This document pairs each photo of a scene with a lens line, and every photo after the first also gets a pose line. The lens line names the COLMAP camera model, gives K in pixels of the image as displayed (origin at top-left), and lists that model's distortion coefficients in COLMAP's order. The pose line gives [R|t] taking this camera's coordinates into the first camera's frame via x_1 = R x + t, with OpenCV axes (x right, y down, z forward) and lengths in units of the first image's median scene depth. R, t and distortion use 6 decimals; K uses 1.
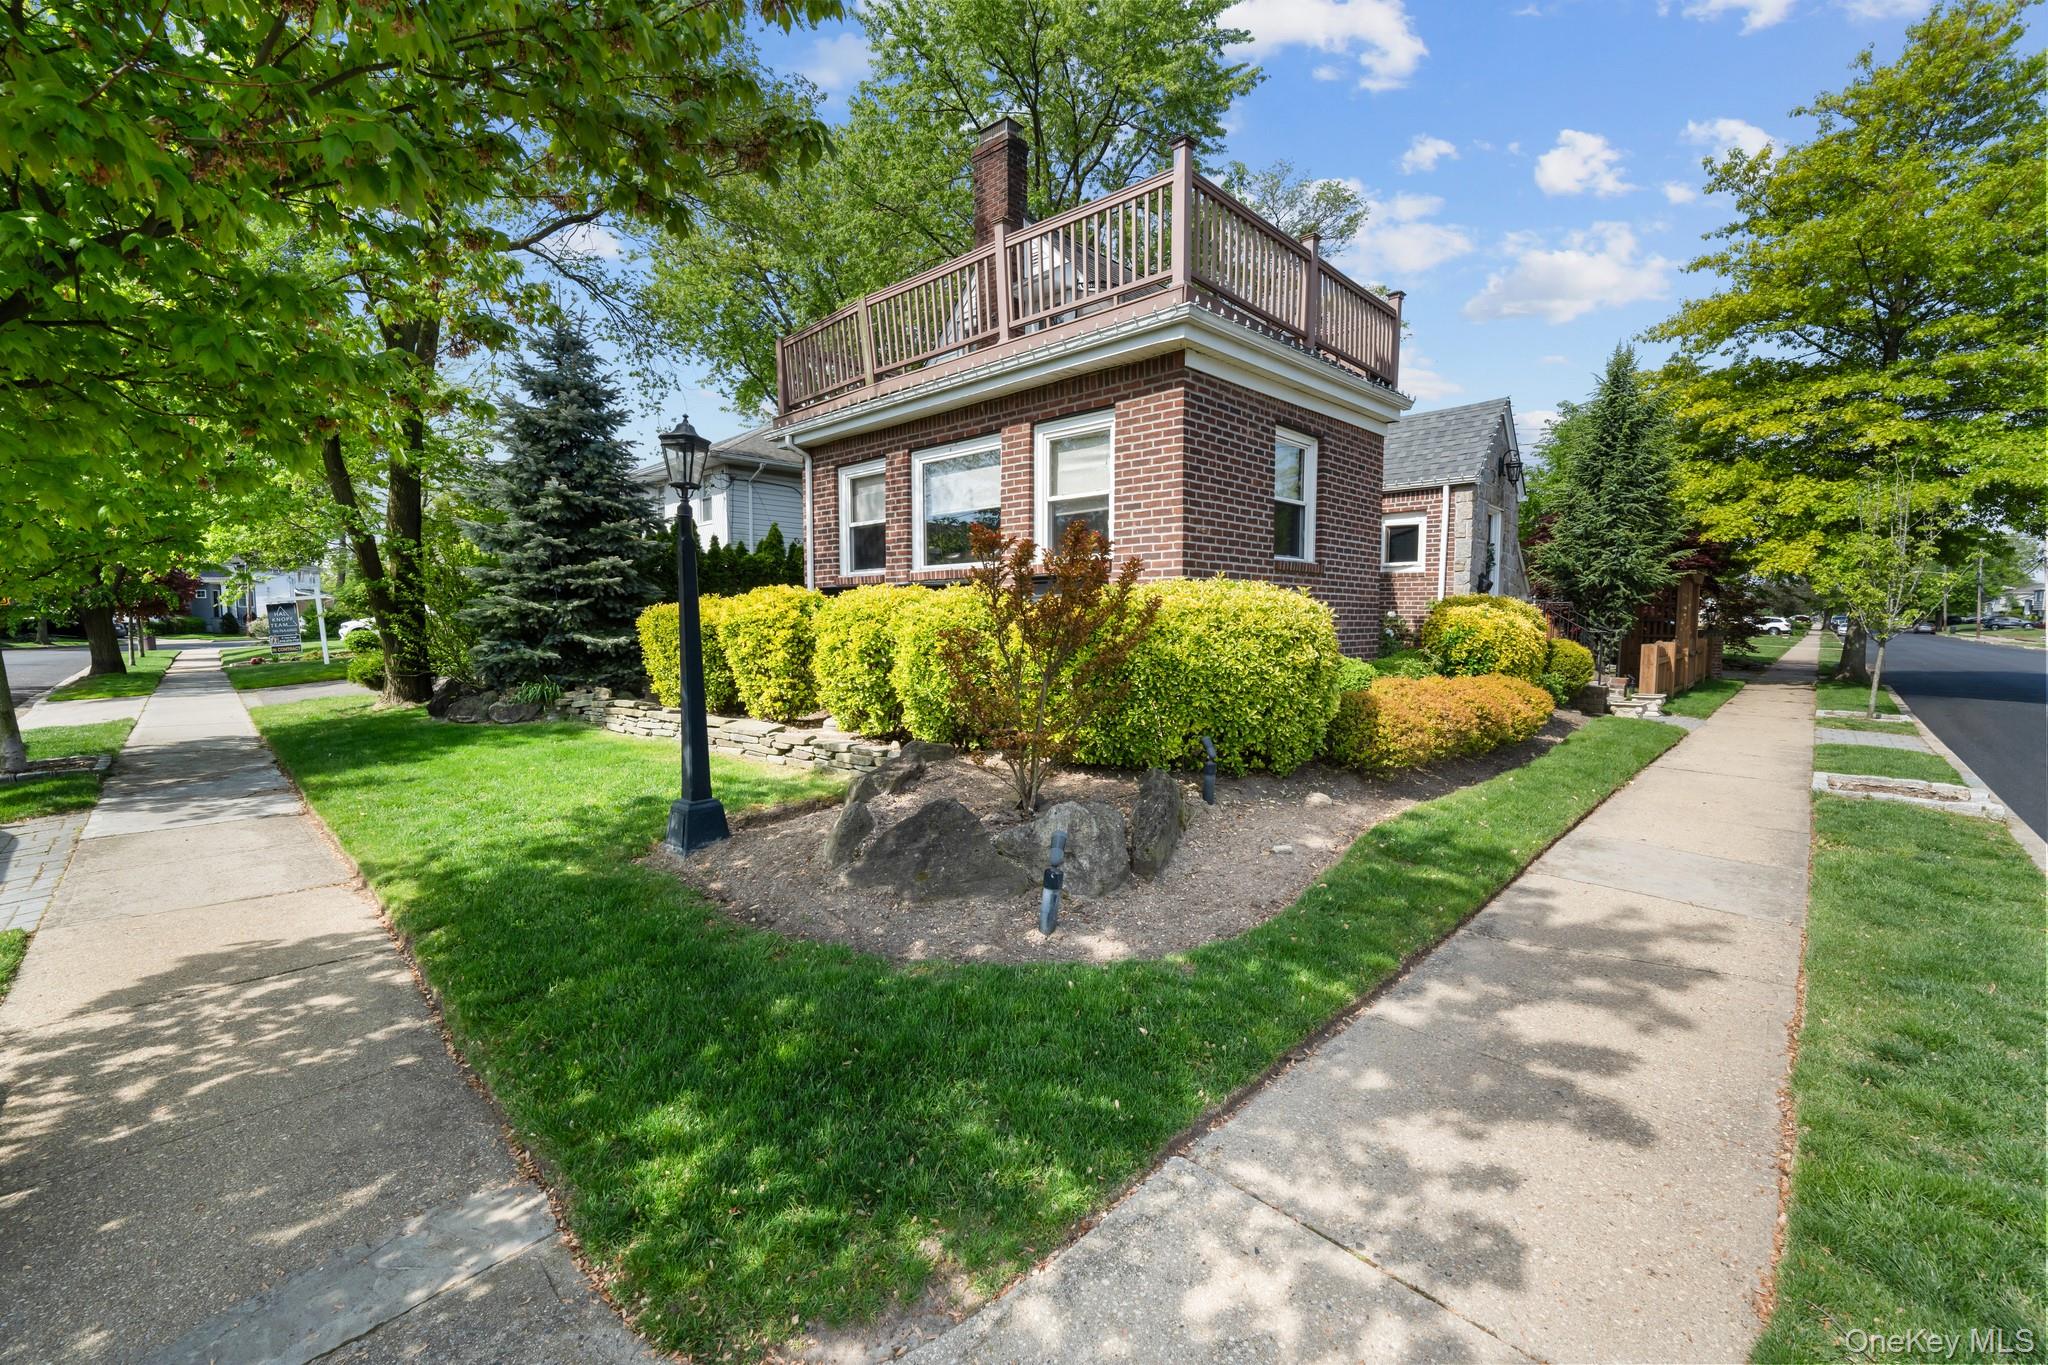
lens RADIAL K [[832.7, 0, 1024.6], [0, 832.7, 670.8], [0, 0, 1]] dist [-0.001349, -0.007443]
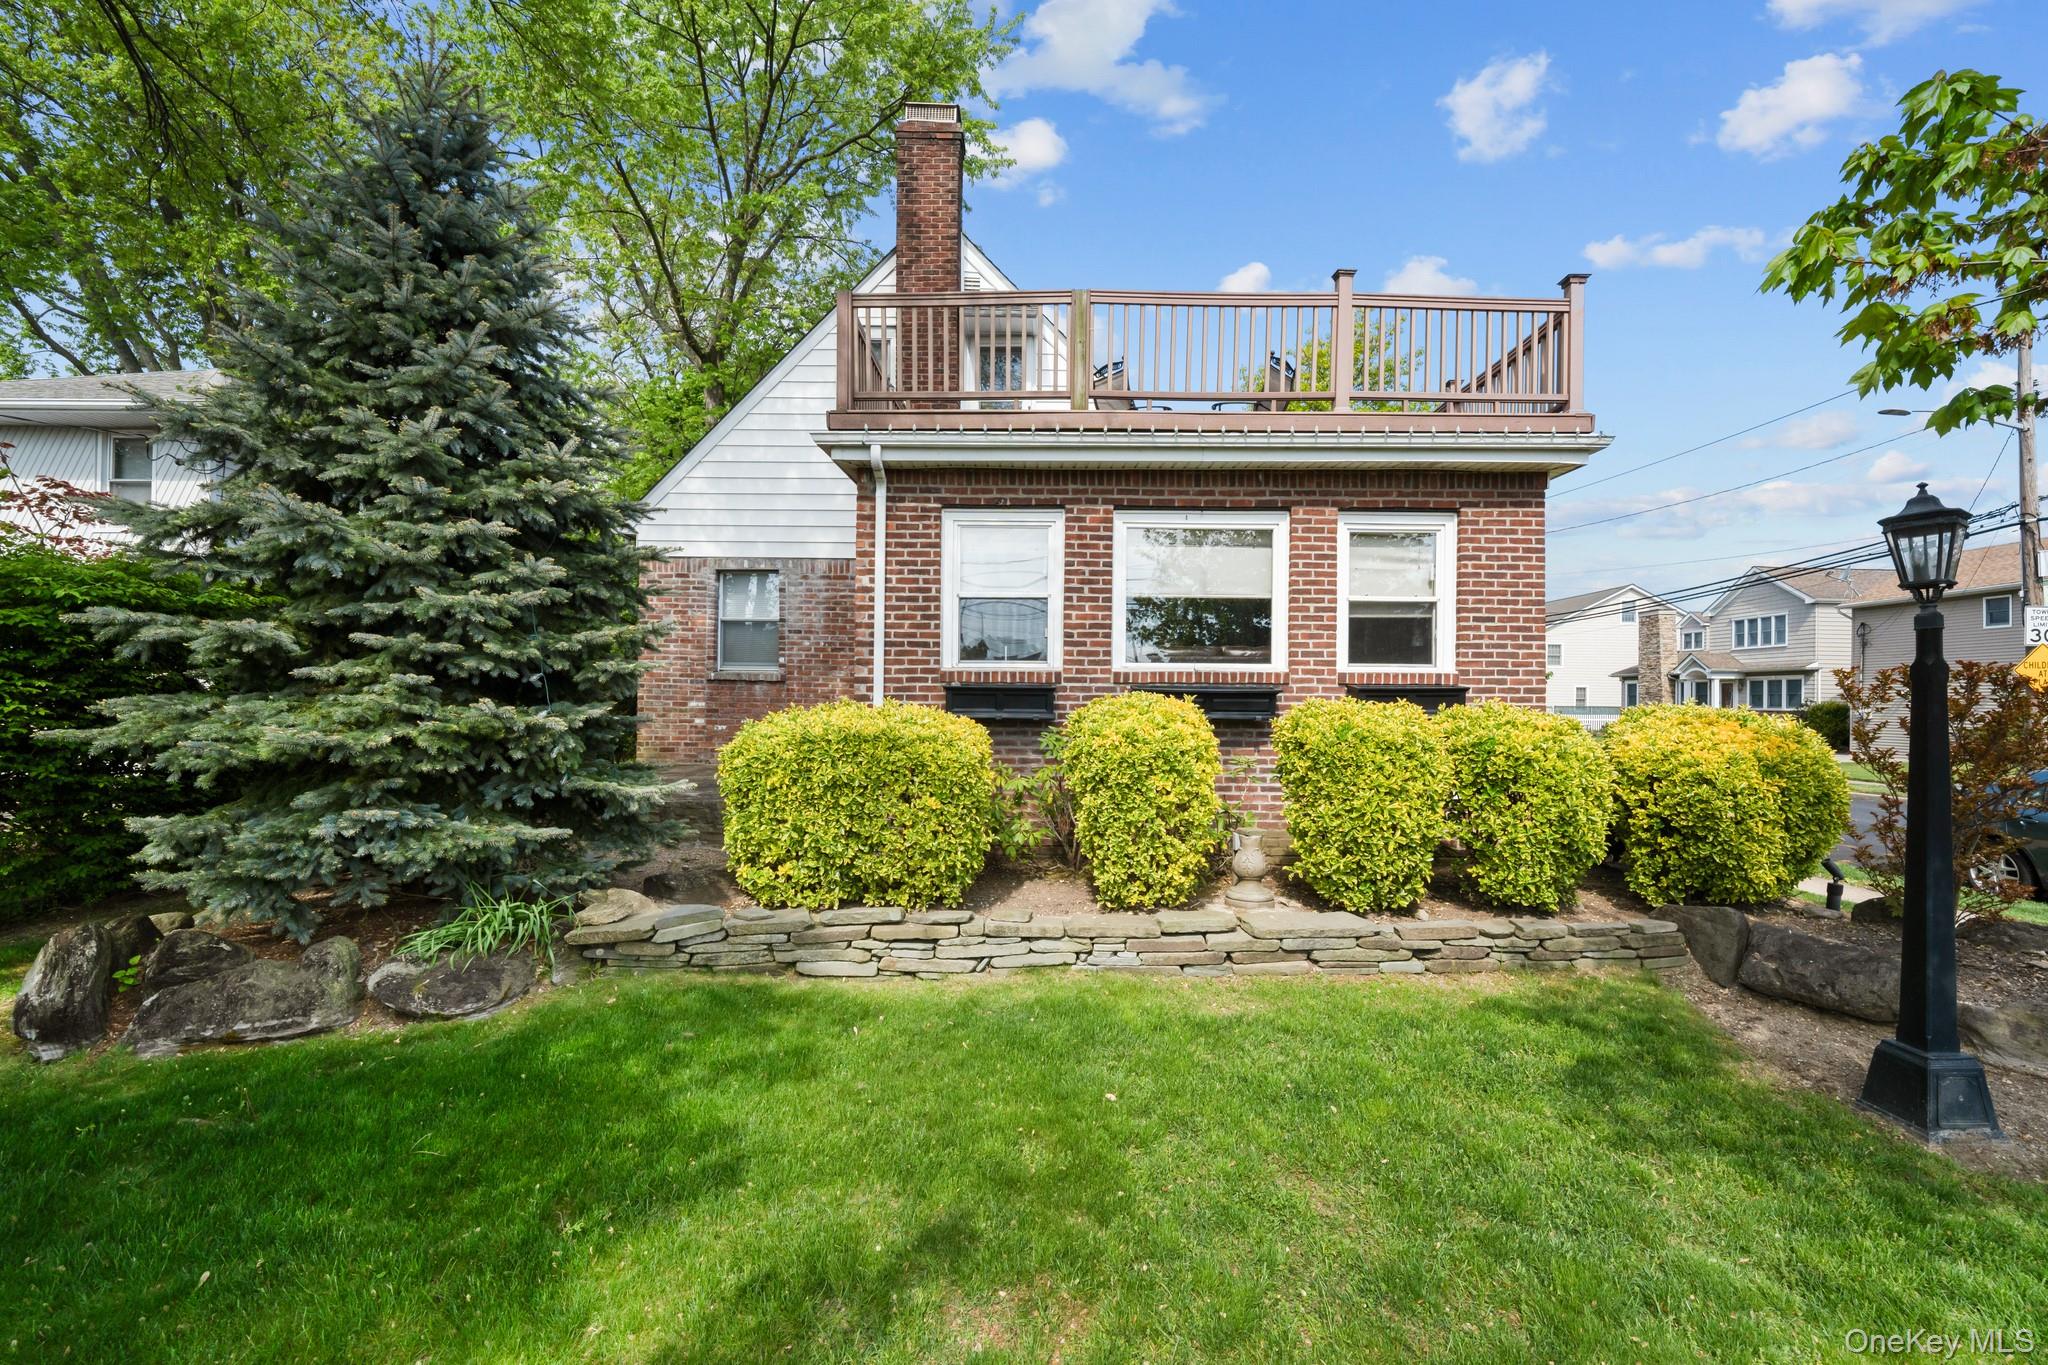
lens RADIAL K [[861.3, 0, 1026.7], [0, 861.3, 691.7], [0, 0, 1]] dist [-0.001027, -0.000275]
pose [[0.725699, 0.014694, 0.687856, -0.812173], [0.033844, 0.997799, -0.057021, -0.067322], [-0.687180, 0.064660, 0.723604, 0.574619]]
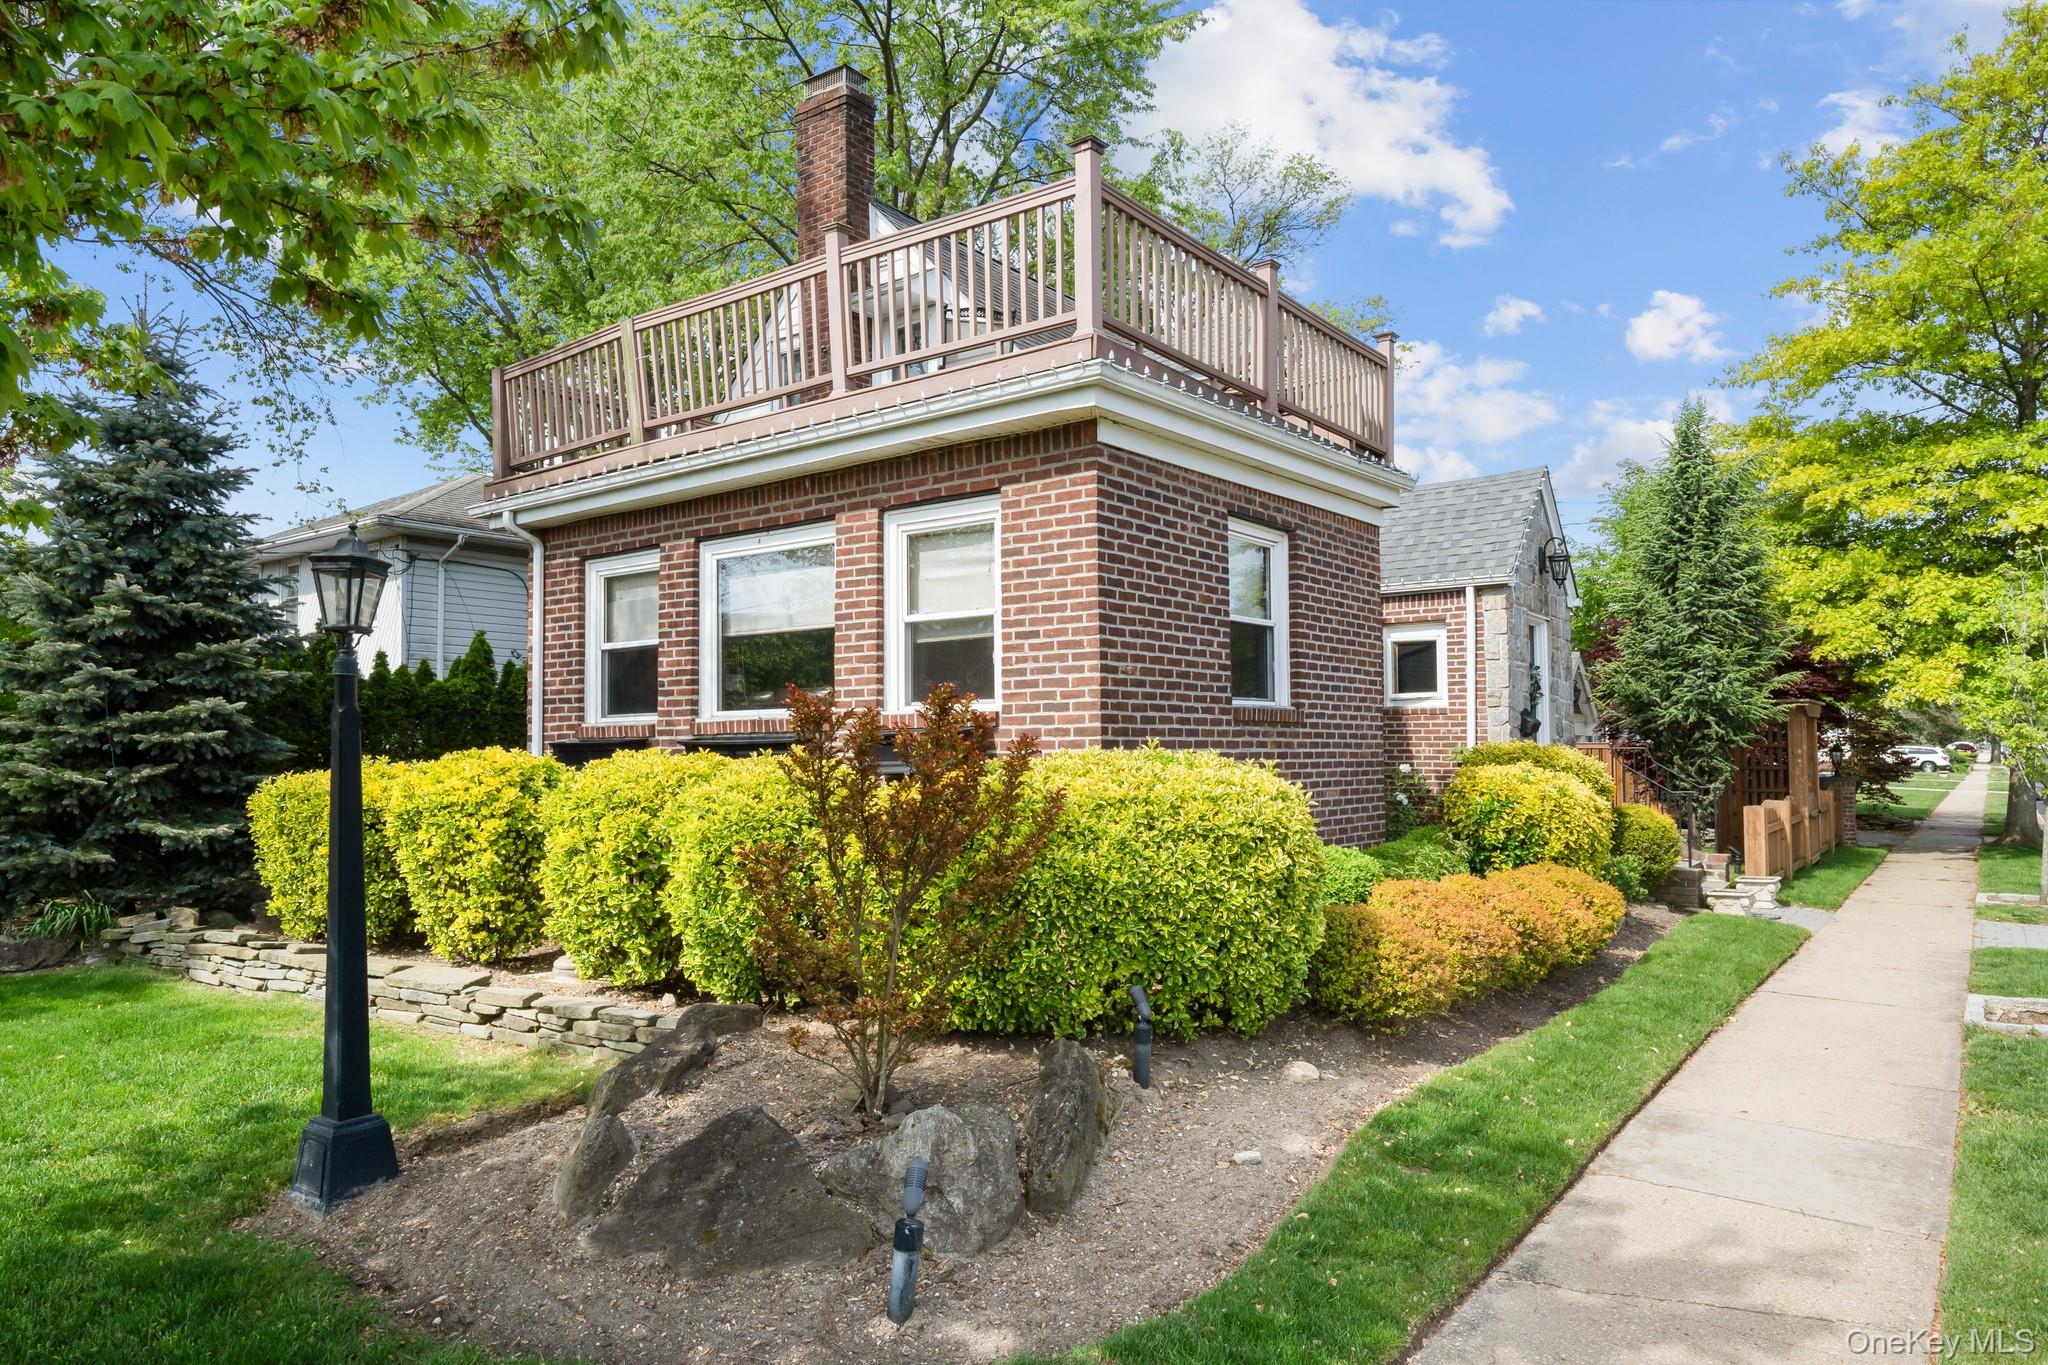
lens RADIAL K [[1277.6, 0, 1030.0], [0, 1277.6, 693.3], [0, 0, 1]] dist [0.001363, -0.011671]
pose [[0.992738, -0.002670, 0.120264, 0.003841], [0.015810, 0.993977, -0.108438, -0.030511], [-0.119250, 0.109552, 0.986802, -0.032671]]
